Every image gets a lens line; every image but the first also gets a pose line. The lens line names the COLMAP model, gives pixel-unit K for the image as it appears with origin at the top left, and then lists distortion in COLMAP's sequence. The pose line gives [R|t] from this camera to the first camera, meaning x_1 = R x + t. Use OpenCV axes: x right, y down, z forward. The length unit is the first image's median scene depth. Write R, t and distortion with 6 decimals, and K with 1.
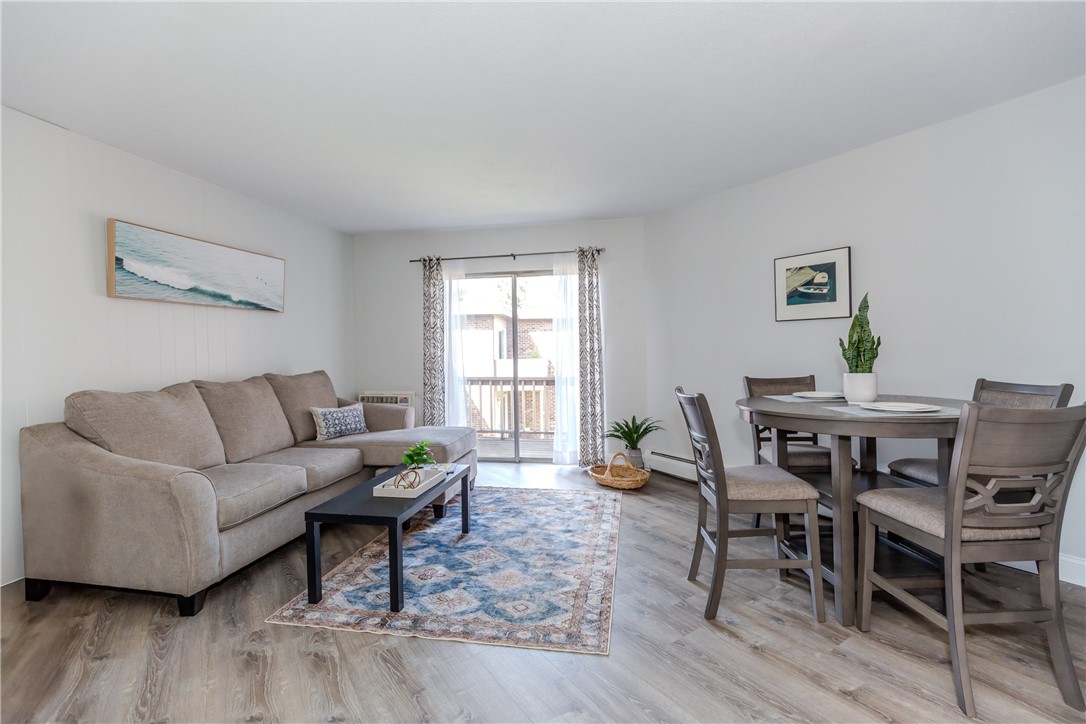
lens RADIAL K [[479.9, 0, 543.6], [0, 479.9, 356.7], [0, 0, 1]] dist [-0.007642, -0.000334]
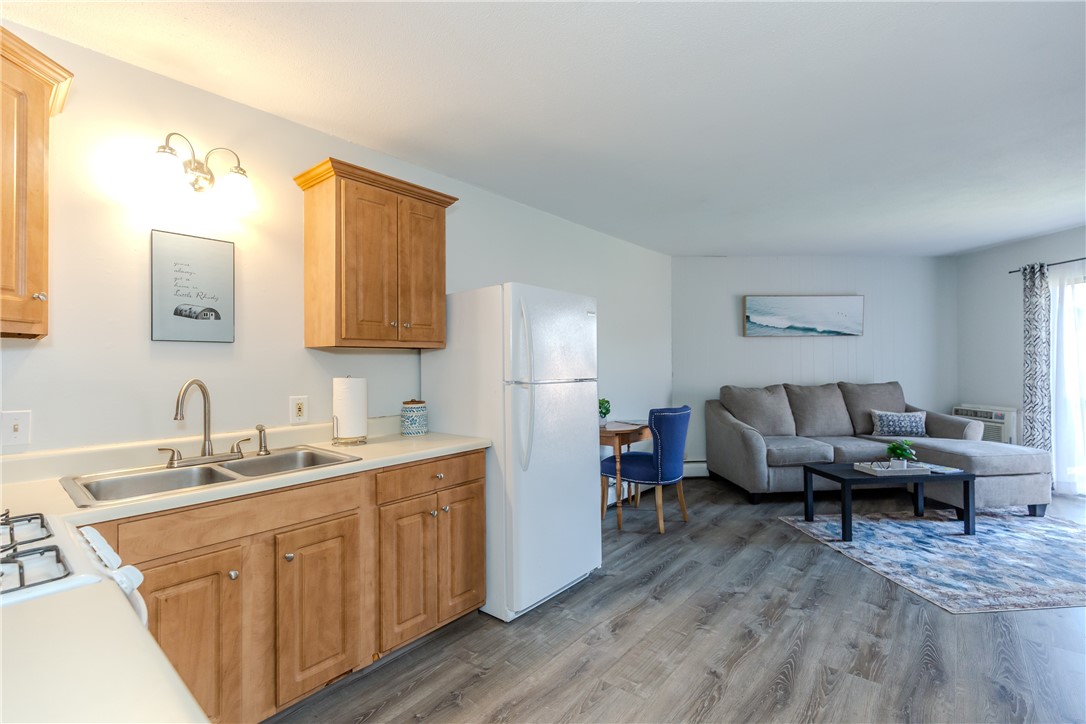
lens RADIAL K [[477.1, 0, 546.9], [0, 477.1, 360.2], [0, 0, 1]] dist [-0.001473, -0.000445]
pose [[0.263636, 0.003789, -0.964615, 0.537641], [-0.010086, 0.999948, 0.001171, -0.020691], [0.964570, 0.009421, 0.263660, -0.191515]]
